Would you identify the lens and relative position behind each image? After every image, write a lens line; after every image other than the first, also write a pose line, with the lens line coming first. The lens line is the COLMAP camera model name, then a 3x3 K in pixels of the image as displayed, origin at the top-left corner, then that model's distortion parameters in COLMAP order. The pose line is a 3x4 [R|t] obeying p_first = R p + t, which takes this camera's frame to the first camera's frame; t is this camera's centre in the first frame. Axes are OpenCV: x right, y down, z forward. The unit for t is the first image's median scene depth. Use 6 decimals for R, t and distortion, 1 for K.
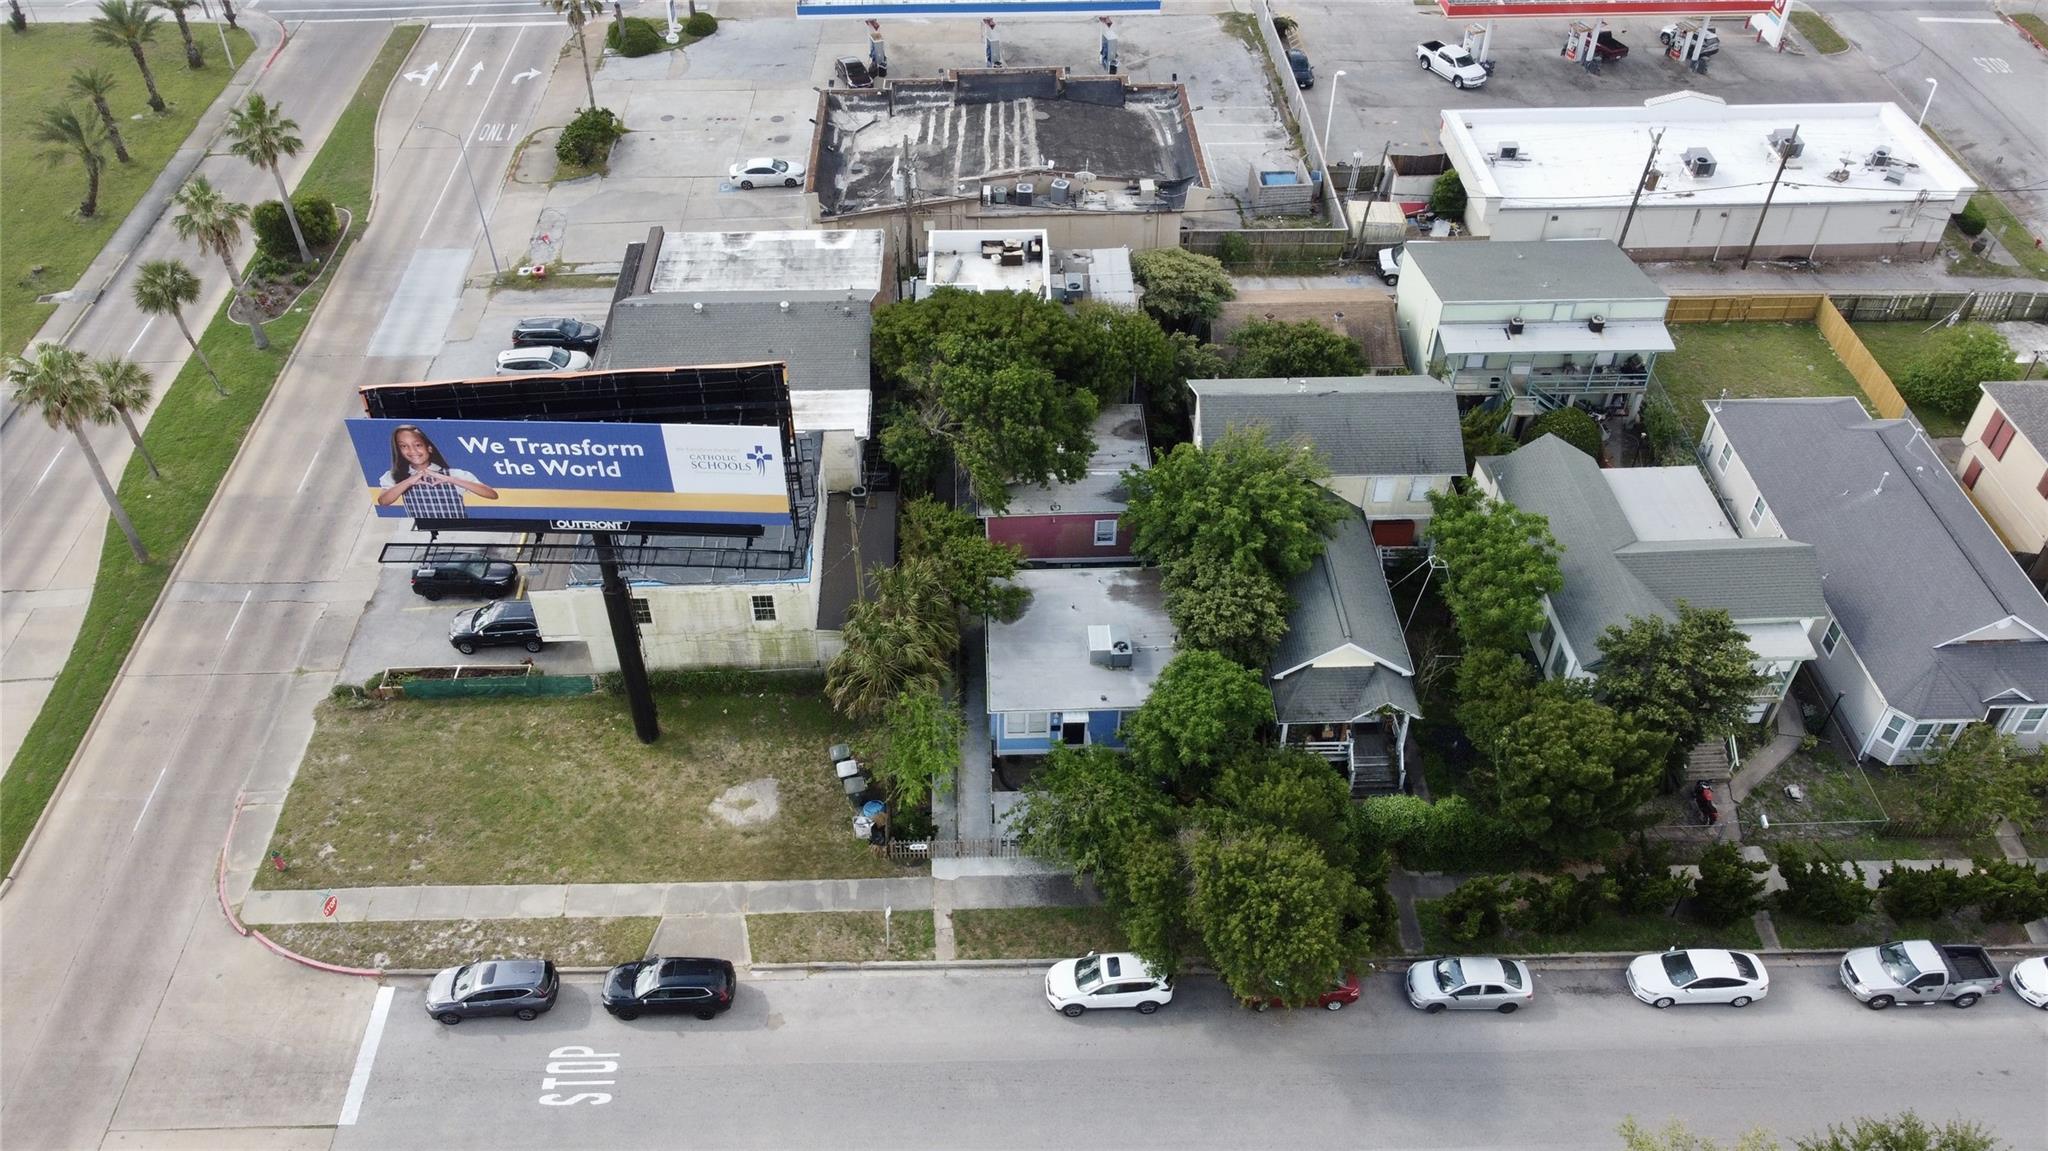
lens RADIAL K [[1557.9, 0, 1024.0], [0, 1557.9, 575.5], [0, 0, 1]] dist [-0.009599, 0.008419]
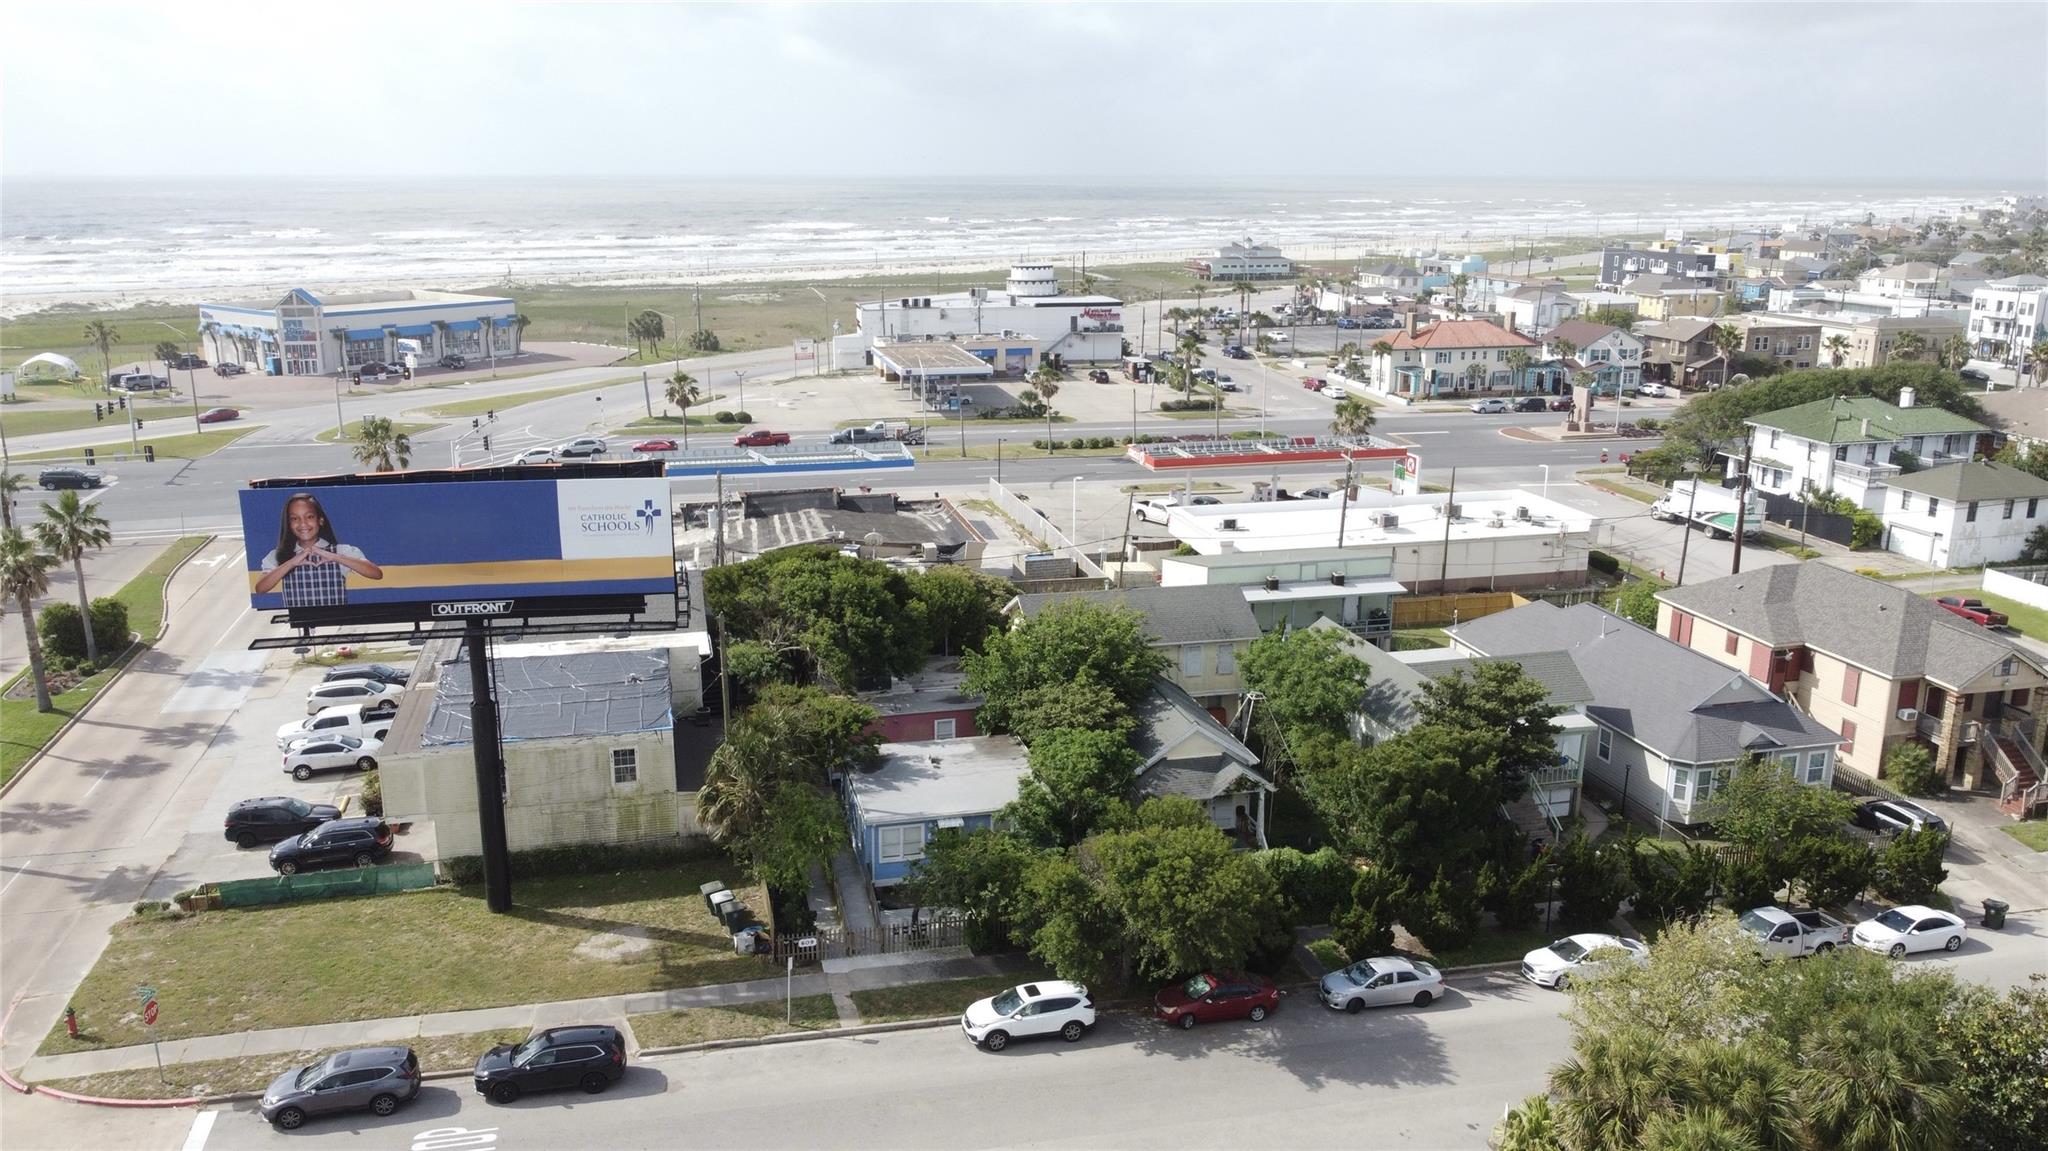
lens RADIAL K [[1557.9, 0, 1024.0], [0, 1557.9, 575.5], [0, 0, 1]] dist [-0.009599, 0.008419]
pose [[0.978772, -0.049672, 0.198841, -0.115964], [0.136907, 0.880437, -0.453969, 0.425589], [-0.152517, 0.471555, 0.868547, 0.041754]]
